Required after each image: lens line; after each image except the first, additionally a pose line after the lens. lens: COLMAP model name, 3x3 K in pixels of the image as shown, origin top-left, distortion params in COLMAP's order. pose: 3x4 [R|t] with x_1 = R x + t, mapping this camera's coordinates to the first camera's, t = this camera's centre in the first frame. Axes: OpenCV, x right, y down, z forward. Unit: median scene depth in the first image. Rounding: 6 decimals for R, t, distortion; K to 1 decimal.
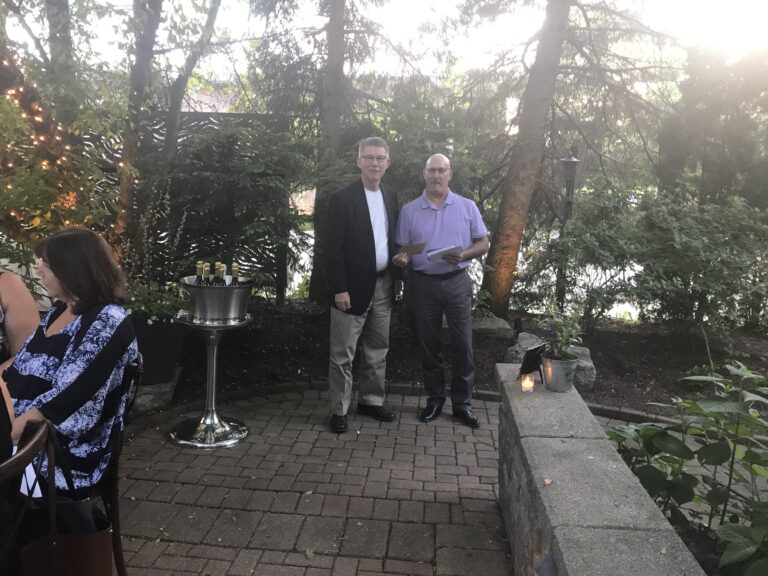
lens RADIAL K [[627.1, 0, 381.8], [0, 627.1, 283.3], [0, 0, 1]] dist [0.002634, 0.000559]
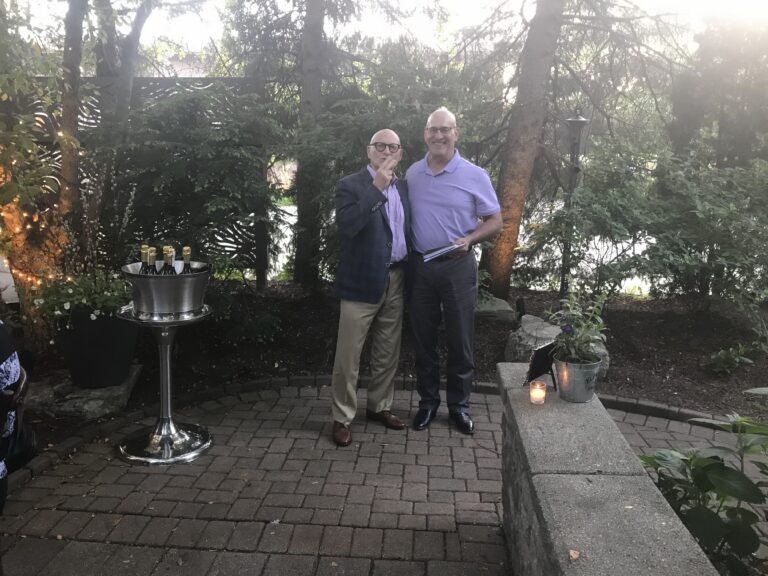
lens RADIAL K [[627.1, 0, 386.3], [0, 627.1, 281.6], [0, 0, 1]] dist [0.002634, 0.000559]
pose [[0.999727, -0.022266, 0.007124, 0.023289], [0.021983, 0.999050, 0.037640, -0.009359], [-0.007956, -0.037473, 0.999266, 0.129400]]
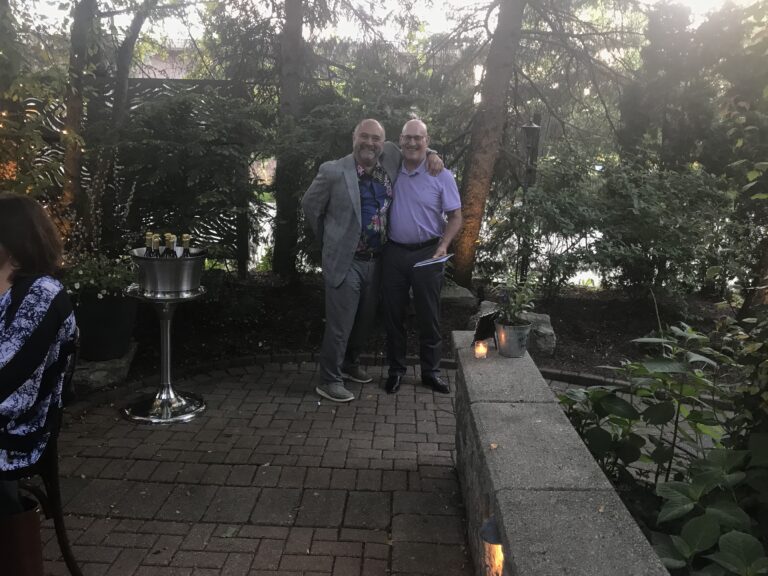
lens RADIAL K [[627.1, 0, 387.5], [0, 627.1, 286.8], [0, 0, 1]] dist [0.002634, 0.000559]
pose [[0.998467, -0.017064, 0.052656, 0.020149], [0.014437, 0.998651, 0.049875, 0.004812], [-0.053436, -0.049038, 0.997366, 0.011614]]
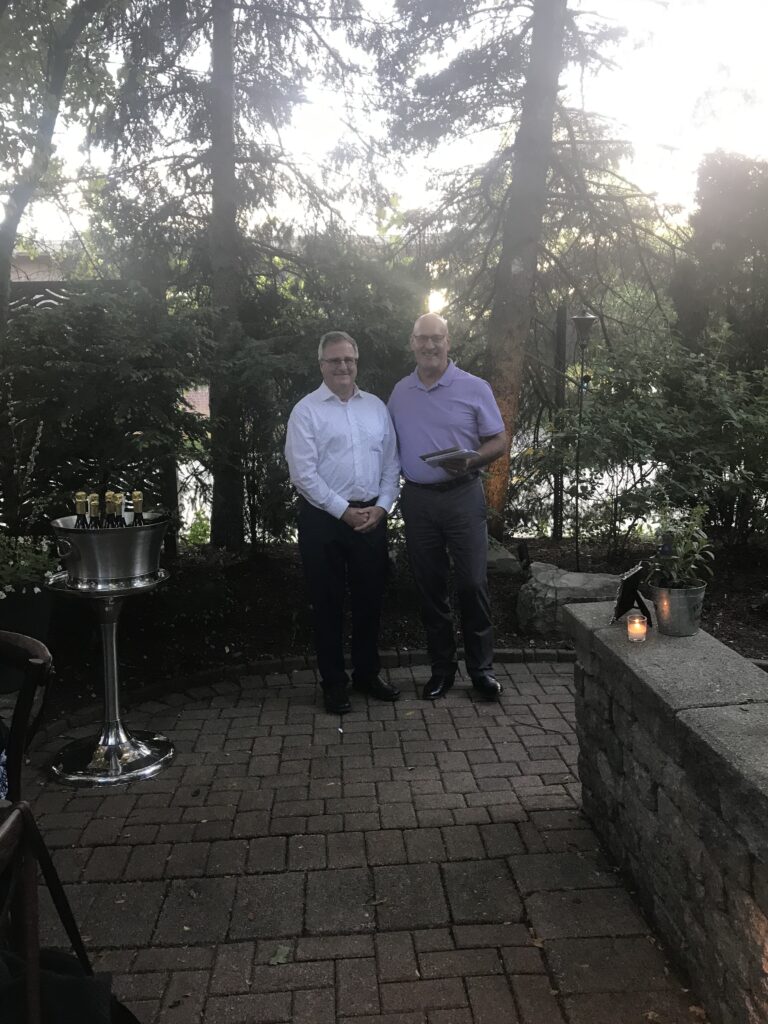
lens RADIAL K [[836.1, 0, 383.9], [0, 836.1, 507.2], [0, 0, 1]] dist [0.002634, 0.000559]
pose [[0.987349, -0.081346, 0.136102, -0.086495], [0.083112, 0.996513, -0.007332, 0.010166], [-0.135031, 0.018550, 0.990668, 0.097367]]
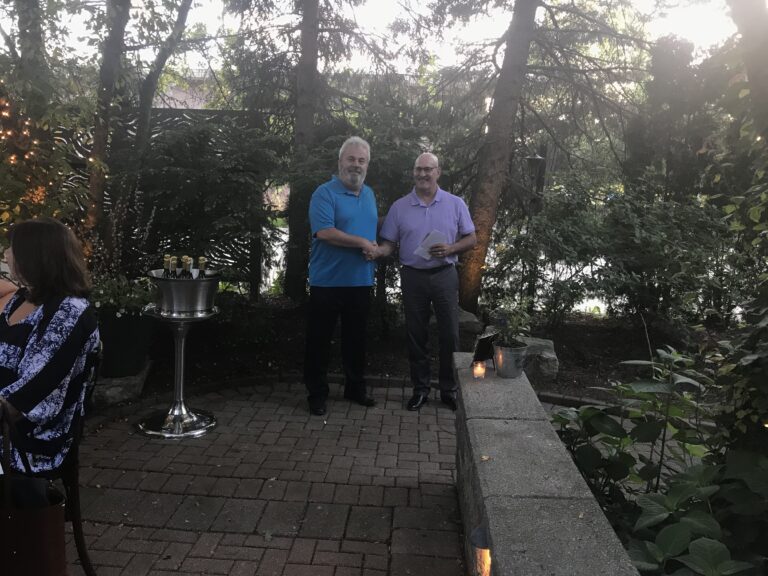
lens RADIAL K [[627.1, 0, 384.1], [0, 627.1, 282.7], [0, 0, 1]] dist [0.002634, 0.000559]
pose [[0.999555, -0.001046, 0.029823, 0.026301], [0.000991, 0.999998, 0.001858, 0.007366], [-0.029825, -0.001828, 0.999553, -0.023414]]
